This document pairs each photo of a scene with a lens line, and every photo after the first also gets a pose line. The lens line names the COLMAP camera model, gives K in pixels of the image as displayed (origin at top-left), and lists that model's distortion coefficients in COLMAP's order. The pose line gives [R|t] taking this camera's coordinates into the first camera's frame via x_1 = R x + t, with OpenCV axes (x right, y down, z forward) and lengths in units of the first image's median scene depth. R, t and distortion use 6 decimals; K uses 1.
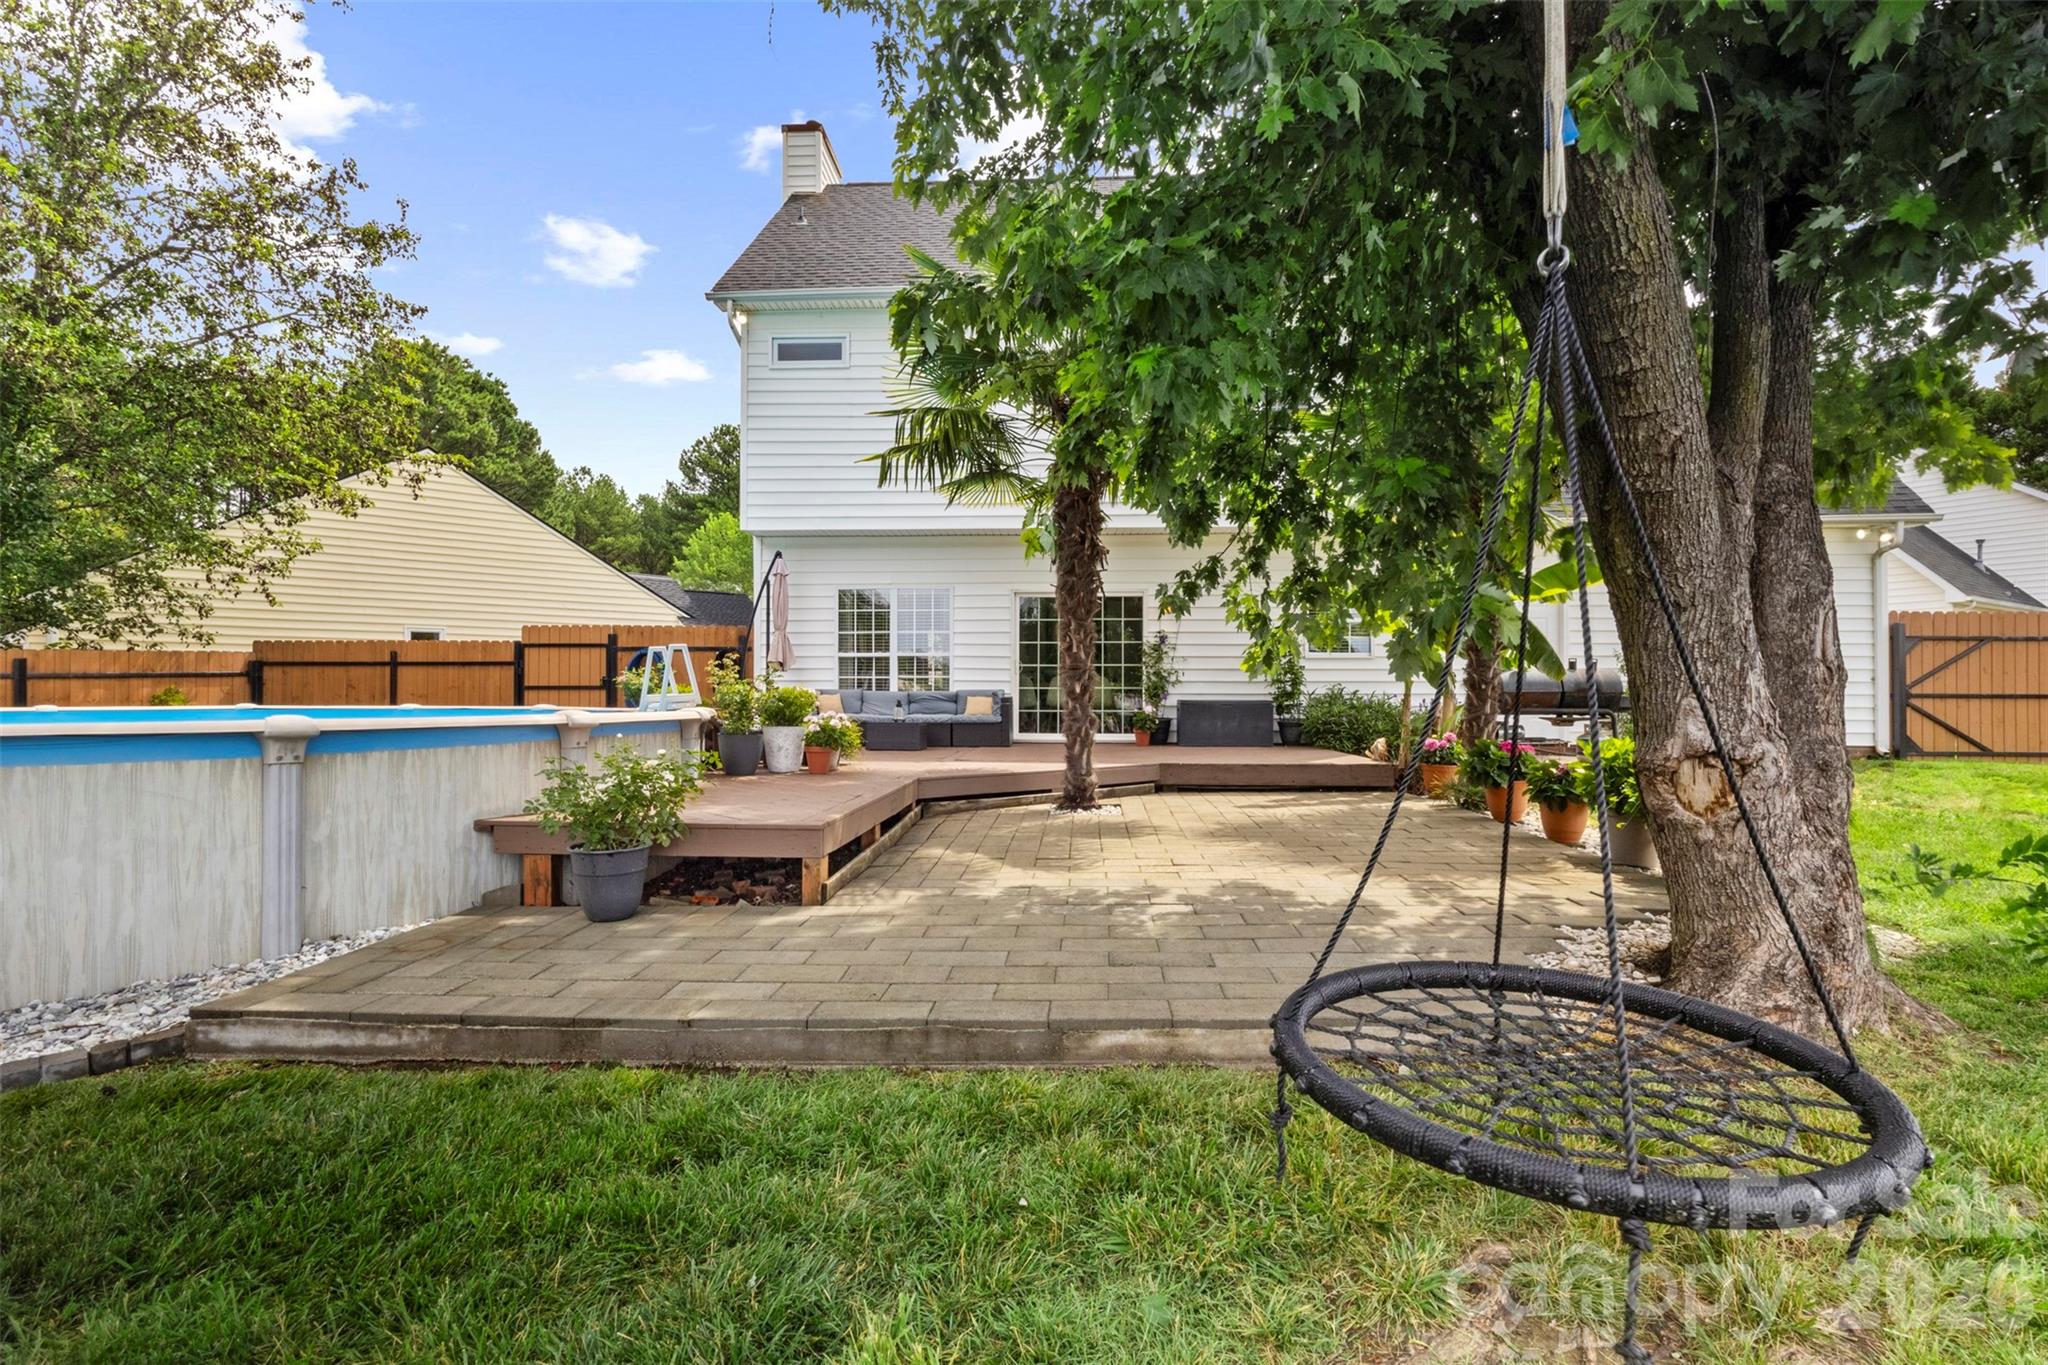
lens RADIAL K [[1018.5, 0, 1015.8], [0, 1018.5, 694.7], [0, 0, 1]] dist [-0.000076, 0.000246]
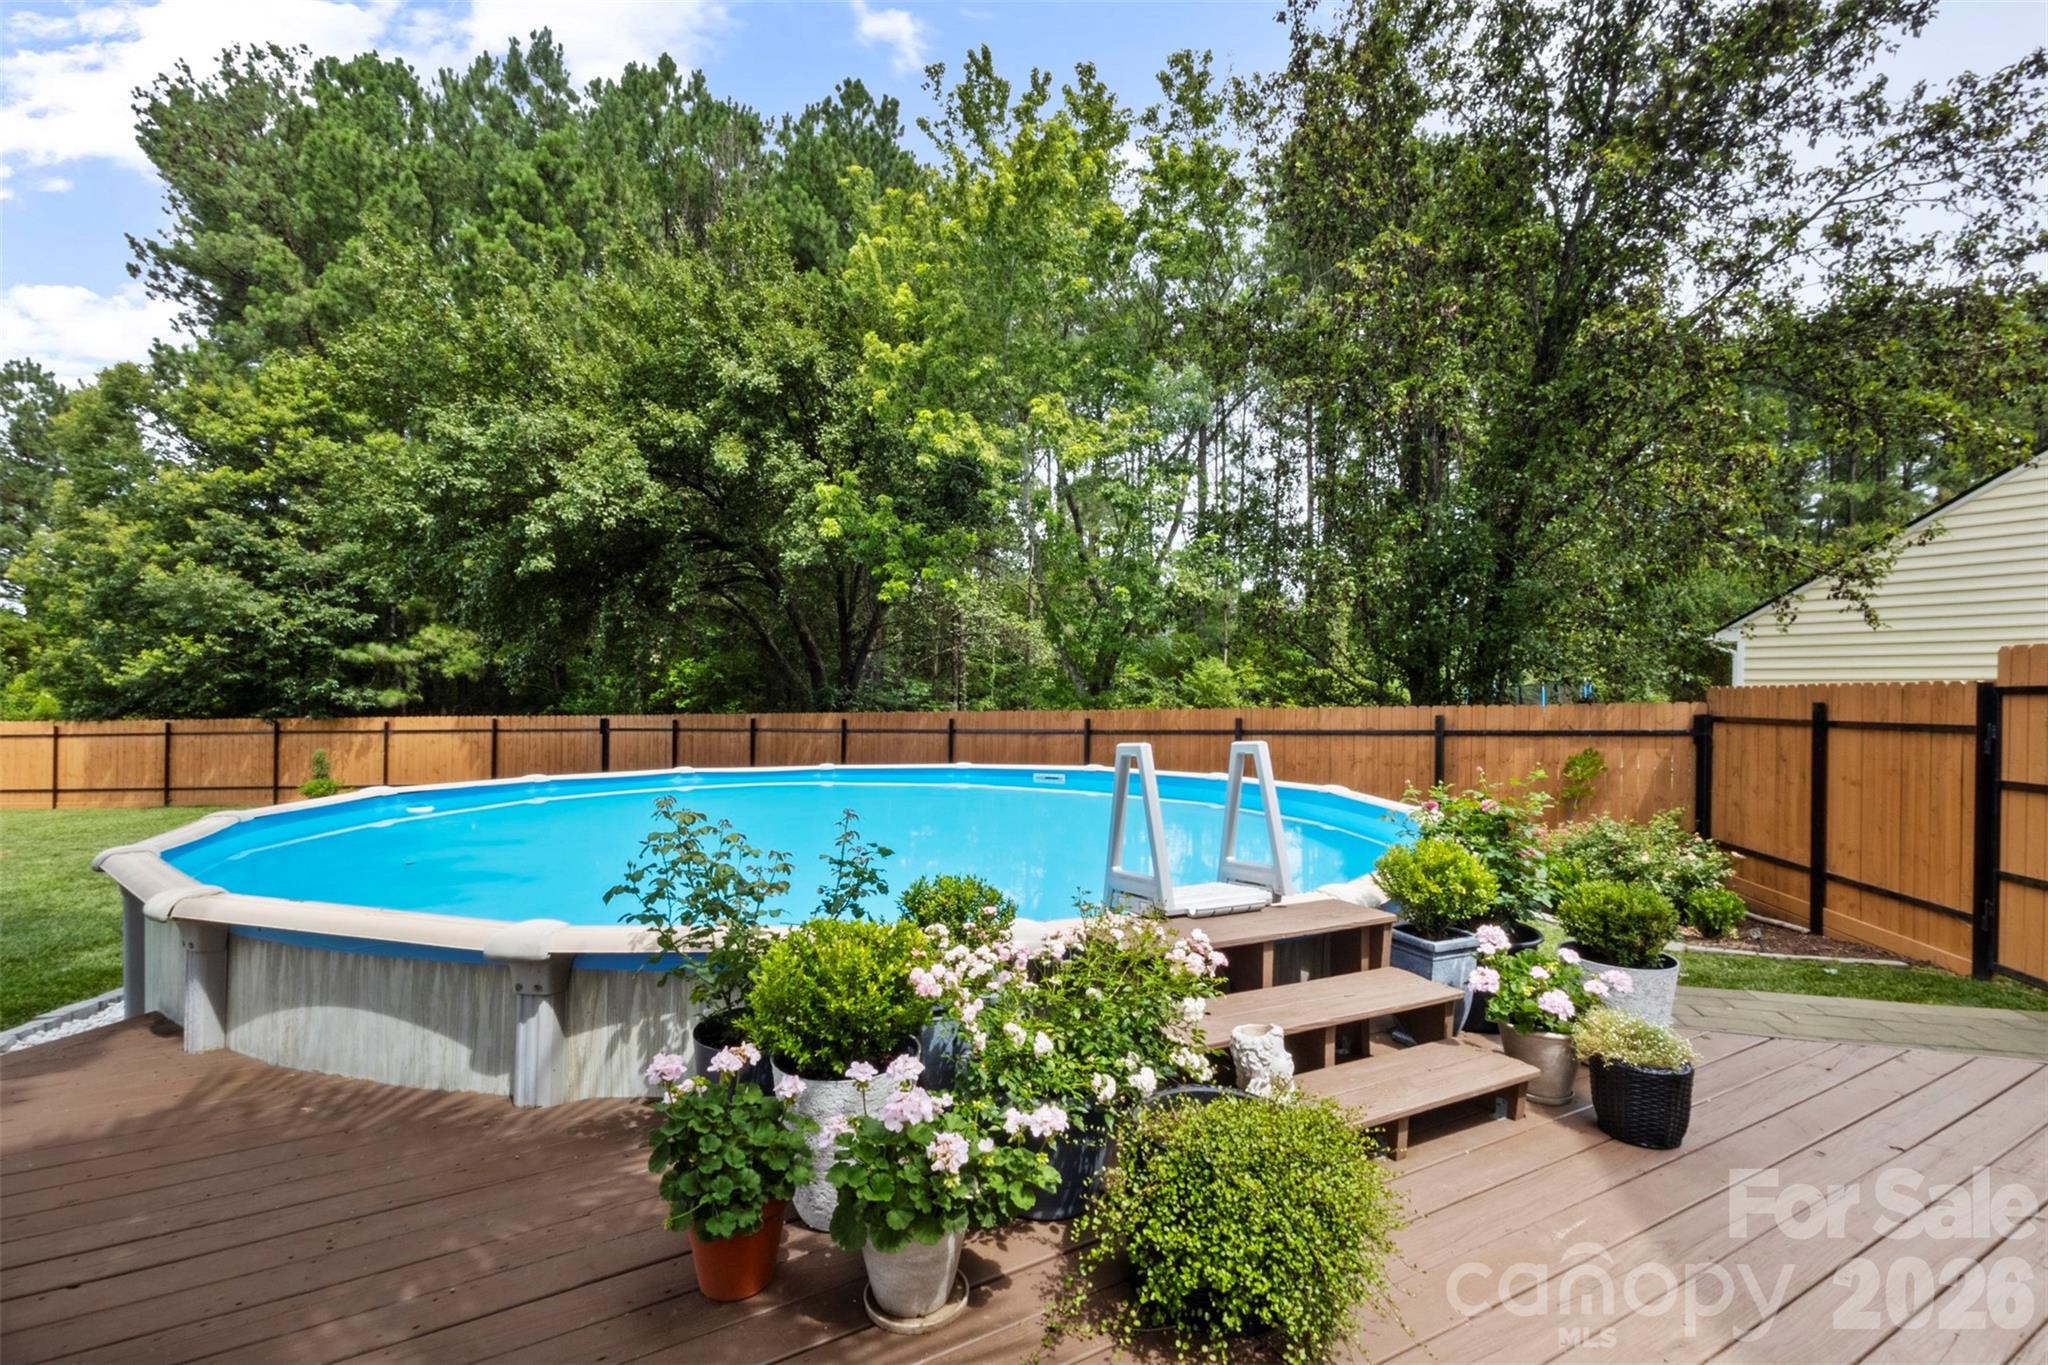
lens RADIAL K [[954.3, 0, 1029.4], [0, 954.3, 689.1], [0, 0, 1]] dist [0.003917, -0.001057]
pose [[-0.182692, -0.010902, -0.983110, 0.019276], [-0.005665, 0.999934, -0.010035, -0.043768], [0.983154, 0.003736, -0.182741, 0.678018]]
